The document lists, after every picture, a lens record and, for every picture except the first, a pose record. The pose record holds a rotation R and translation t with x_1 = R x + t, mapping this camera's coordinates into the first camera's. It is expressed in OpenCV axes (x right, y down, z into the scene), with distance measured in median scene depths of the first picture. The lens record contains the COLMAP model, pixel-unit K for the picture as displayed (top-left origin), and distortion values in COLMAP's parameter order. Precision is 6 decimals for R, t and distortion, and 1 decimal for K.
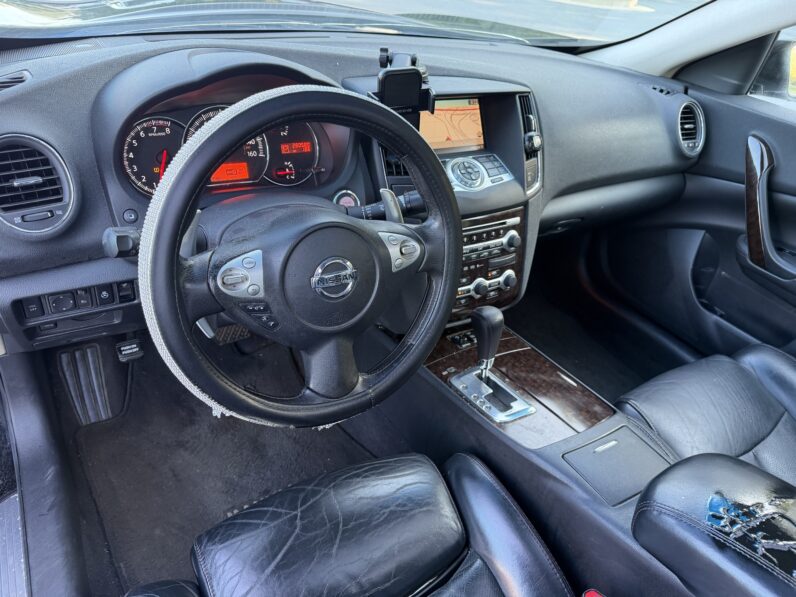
lens RADIAL K [[567.5, 0, 391.3], [0, 567.5, 297.1], [0, 0, 1]] dist [0.011825, -0.025336]
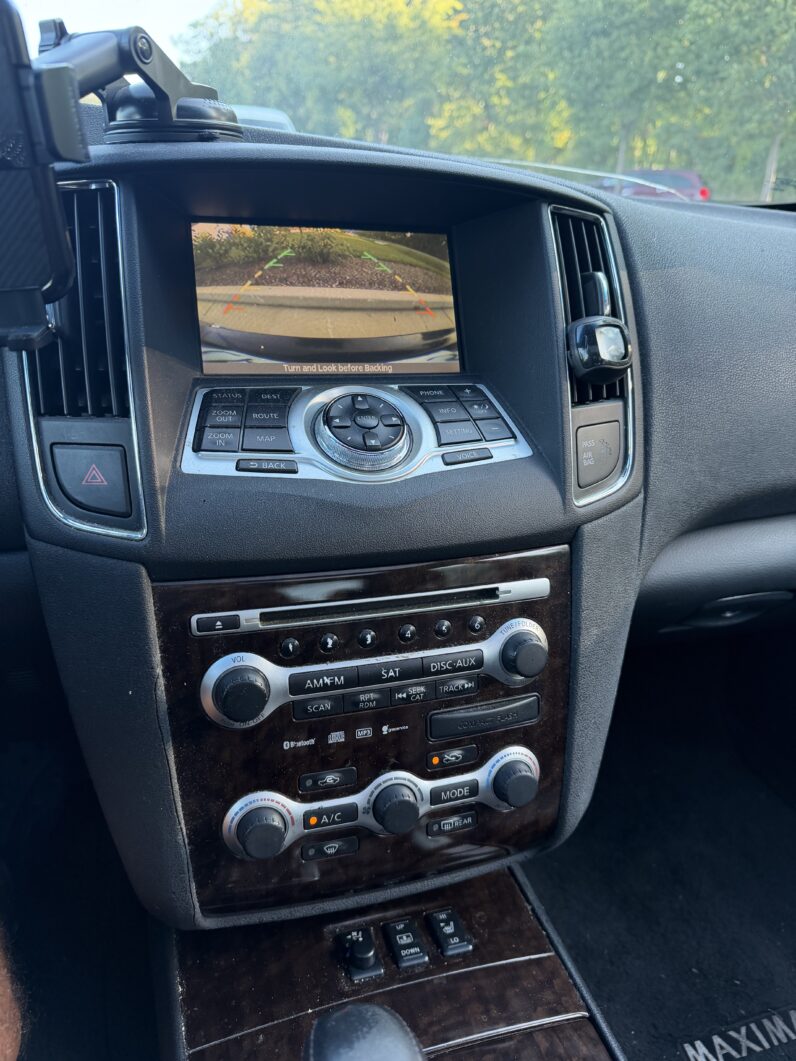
lens RADIAL K [[756.4, 0, 402.2], [0, 756.4, 524.5], [0, 0, 1]] dist [0.011825, -0.025336]
pose [[0.973149, 0.047160, -0.225294, 0.238793], [-0.088691, 0.980035, -0.177949, -0.088252], [0.212404, 0.193152, 0.957902, 0.580373]]
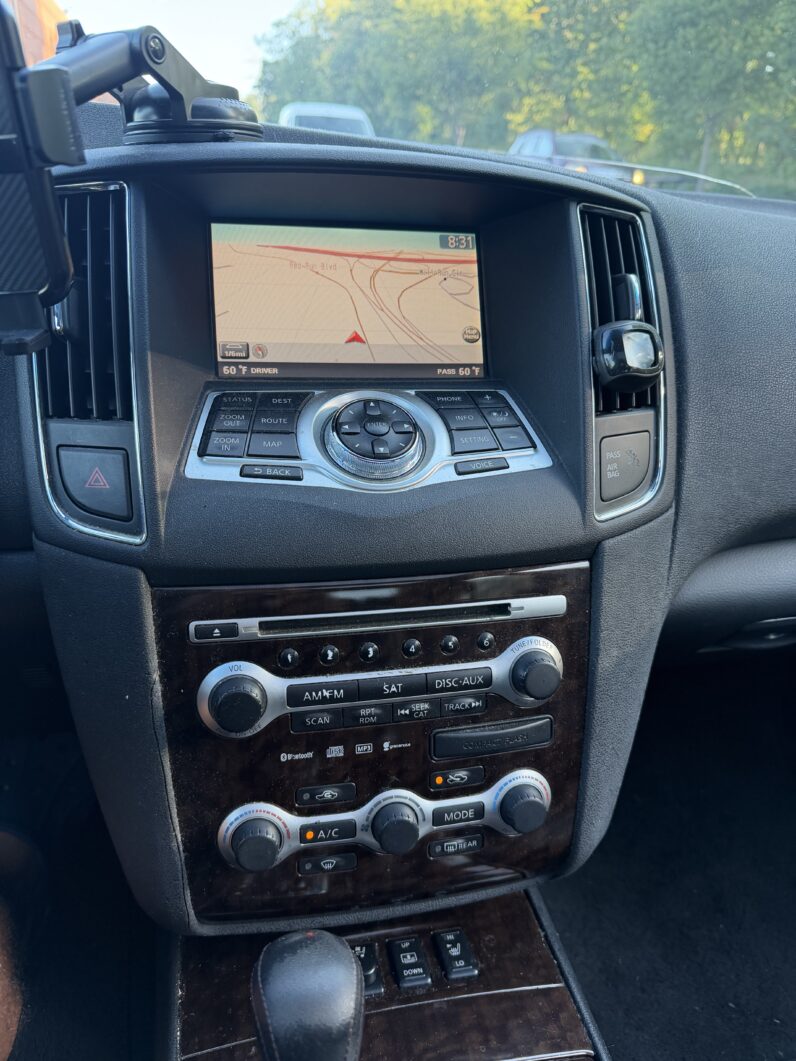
lens RADIAL K [[756.4, 0, 405.3], [0, 756.4, 525.2], [0, 0, 1]] dist [0.011825, -0.025336]
pose [[0.949208, 0.076486, -0.305212, 0.263452], [-0.131462, 0.977689, -0.163836, -0.100382], [0.285871, 0.195638, 0.938085, 0.597939]]
